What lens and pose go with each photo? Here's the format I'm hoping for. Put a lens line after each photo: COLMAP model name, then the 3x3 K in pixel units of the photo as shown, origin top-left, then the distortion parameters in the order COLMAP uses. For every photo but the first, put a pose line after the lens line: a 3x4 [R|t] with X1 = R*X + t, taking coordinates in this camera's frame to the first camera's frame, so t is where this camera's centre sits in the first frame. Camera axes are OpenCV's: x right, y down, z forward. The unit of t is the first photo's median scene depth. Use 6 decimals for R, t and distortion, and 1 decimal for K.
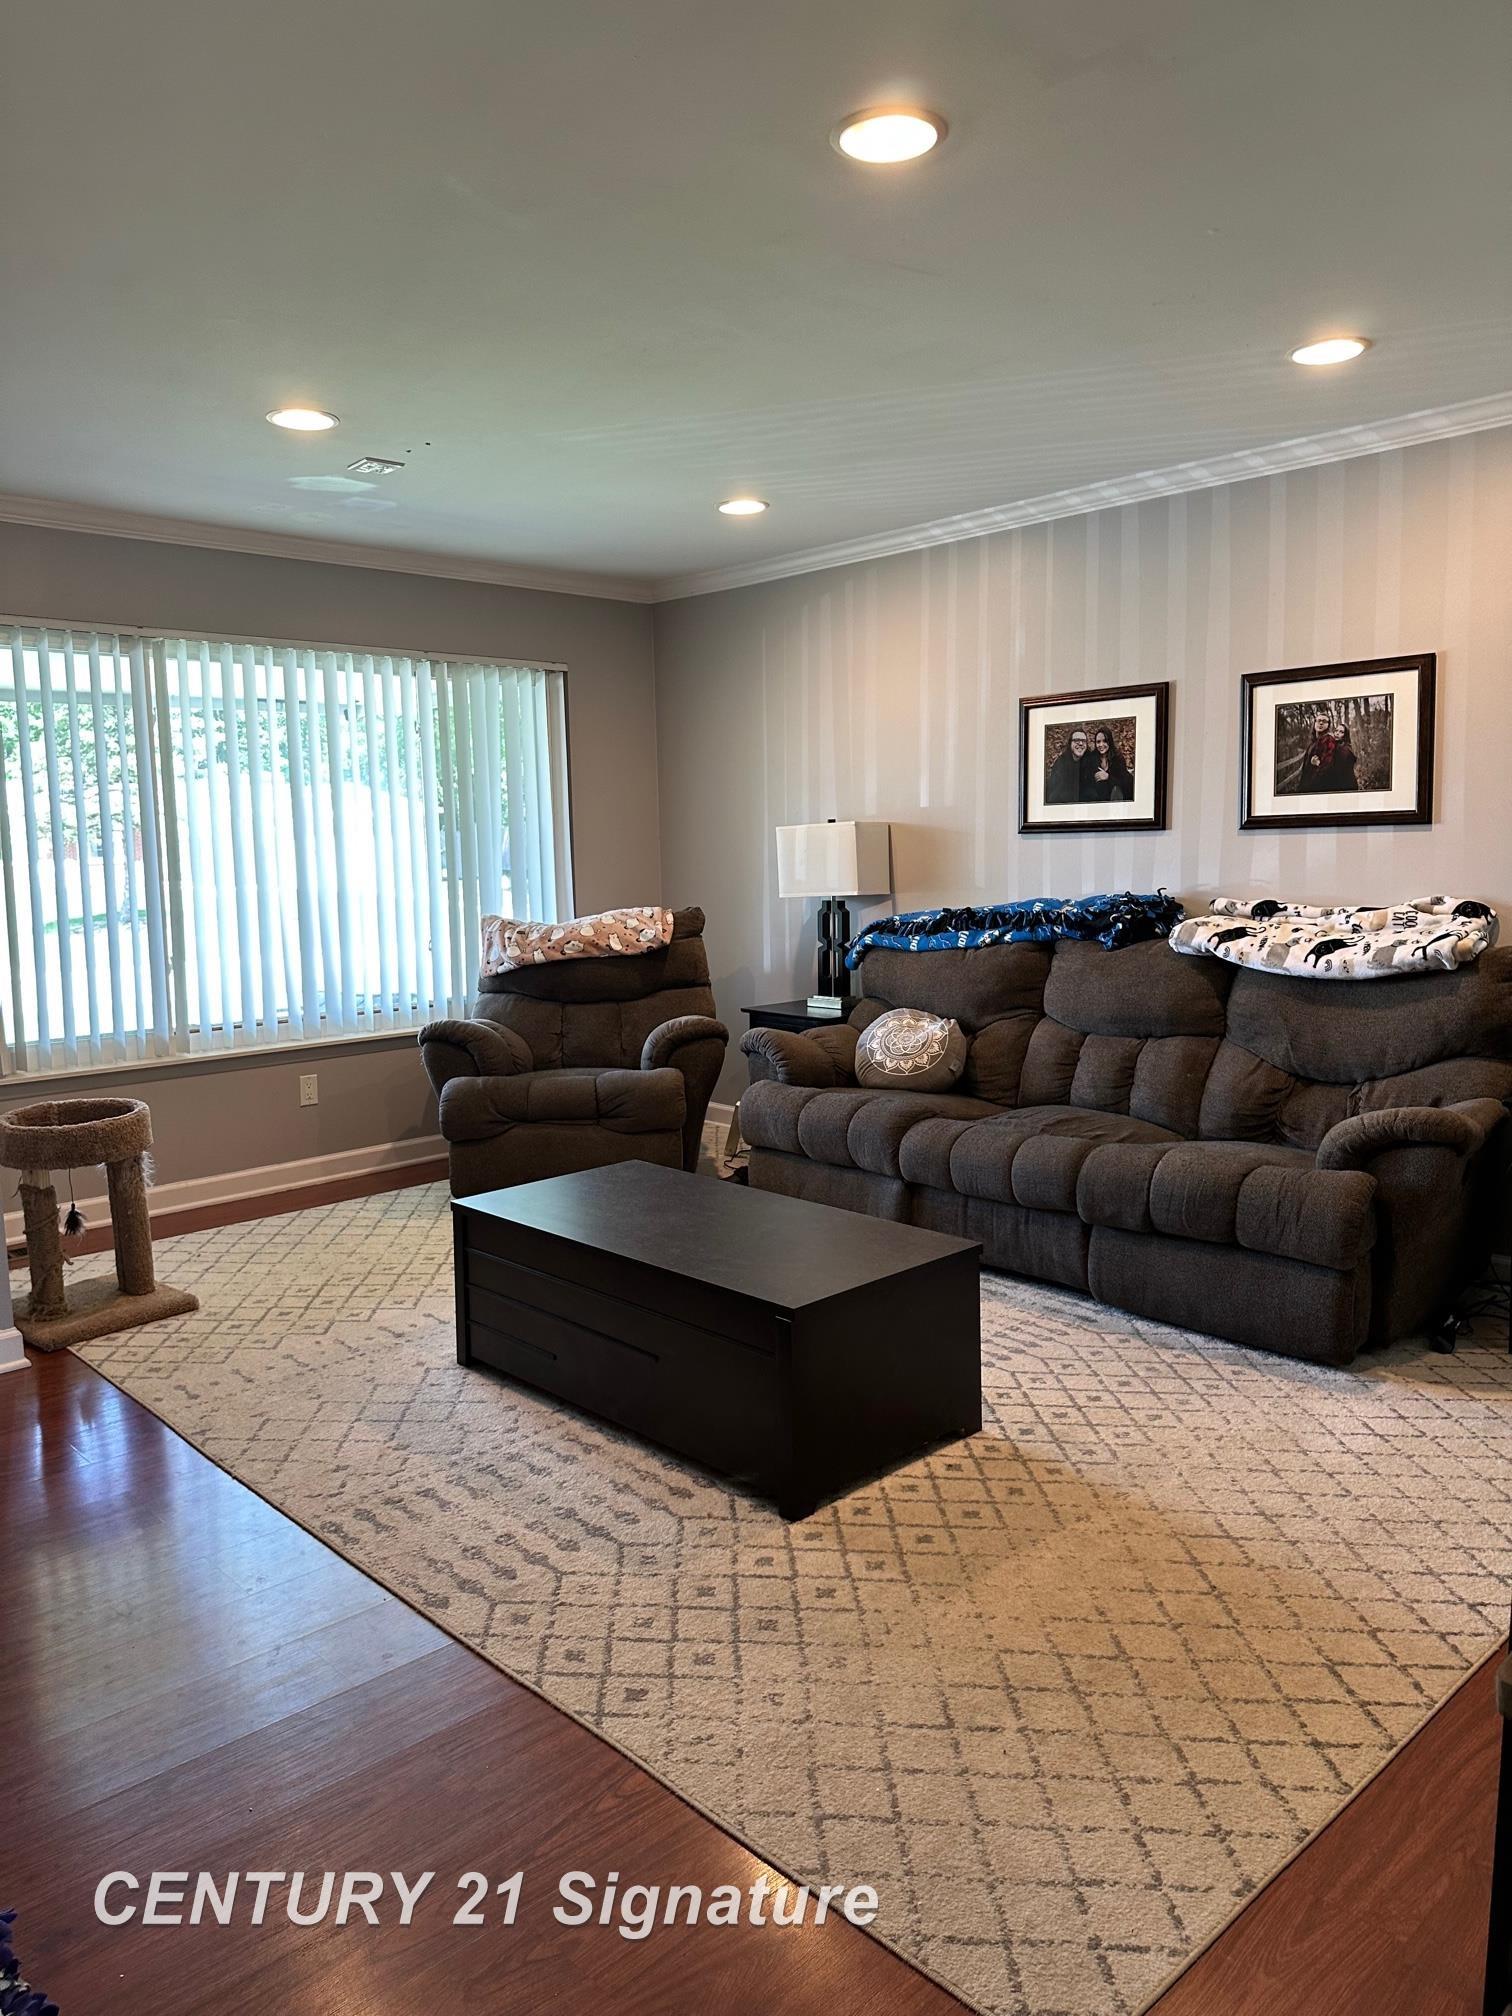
lens RADIAL K [[1421.0, 0, 756.0], [0, 1421.0, 1008.0], [0, 0, 1]] dist [0.034779, -0.004608]
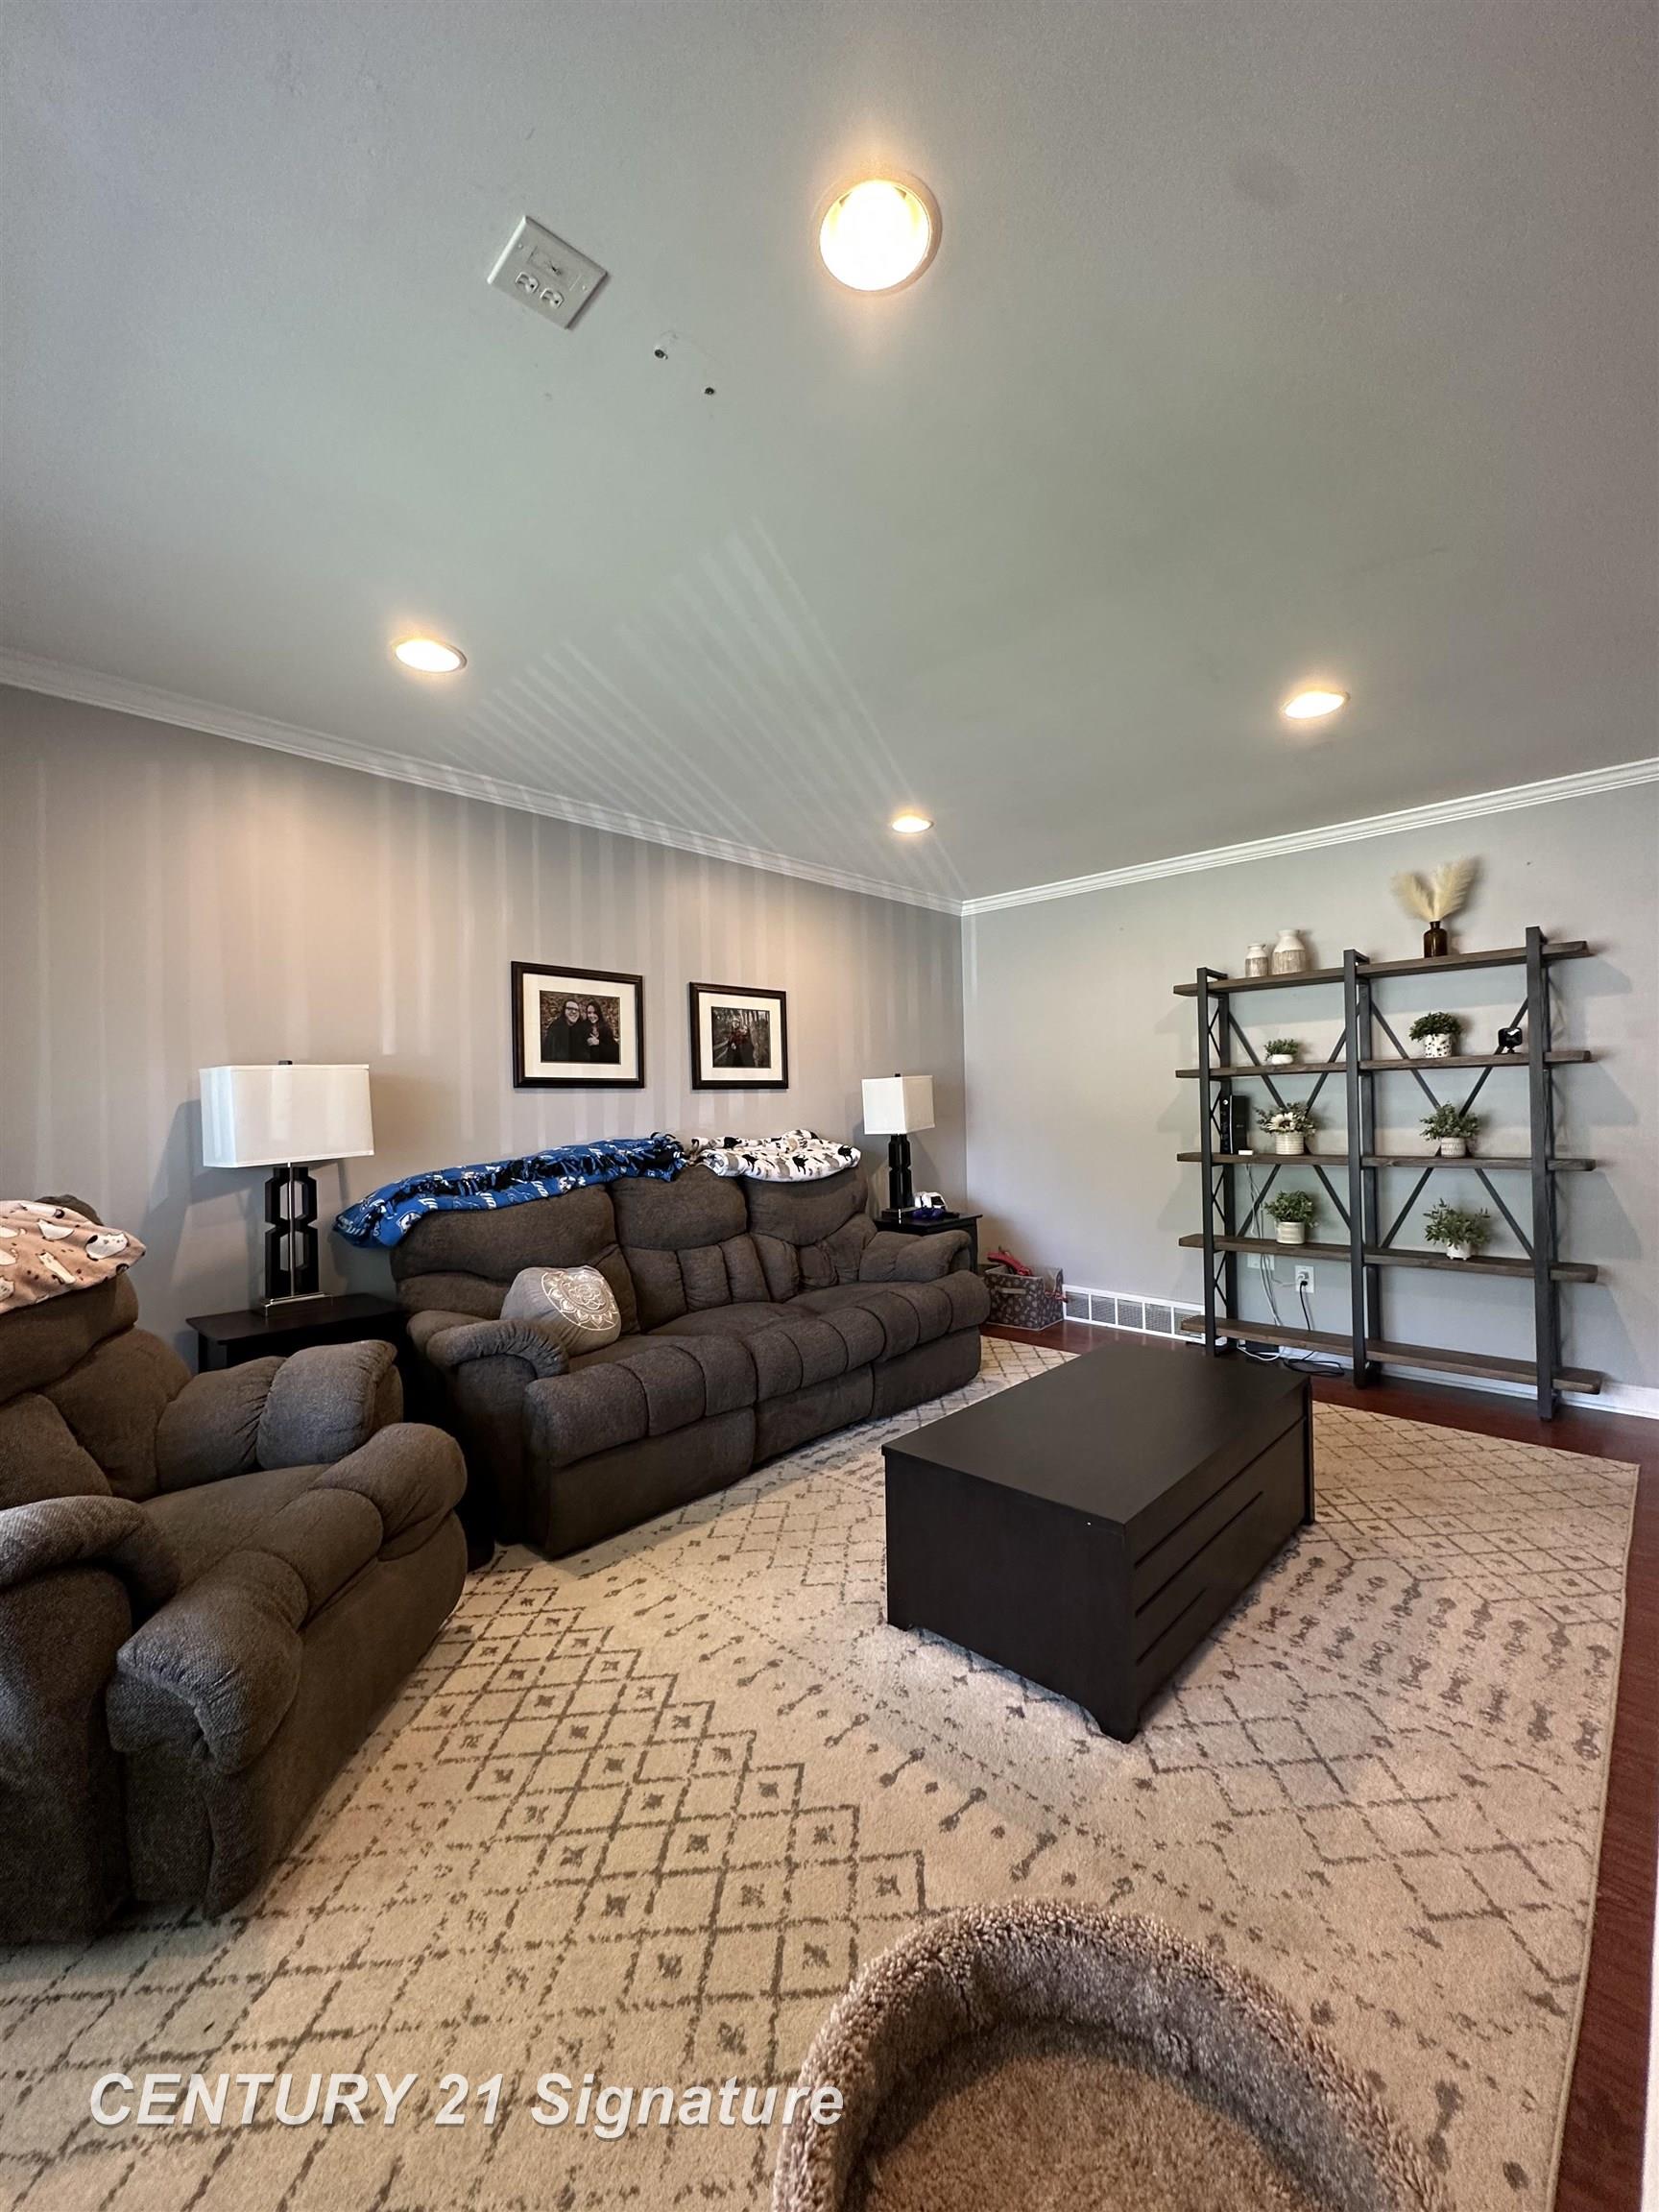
lens RADIAL K [[887.5, 0, 829.5], [0, 887.5, 1106.0], [0, 0, 1]] dist [0.001344, 0.000139]
pose [[-0.053987, 0.023570, 0.998263, -0.560698], [0.136504, 0.990510, -0.016005, -0.078562], [-0.989167, 0.135403, -0.056692, 0.948373]]
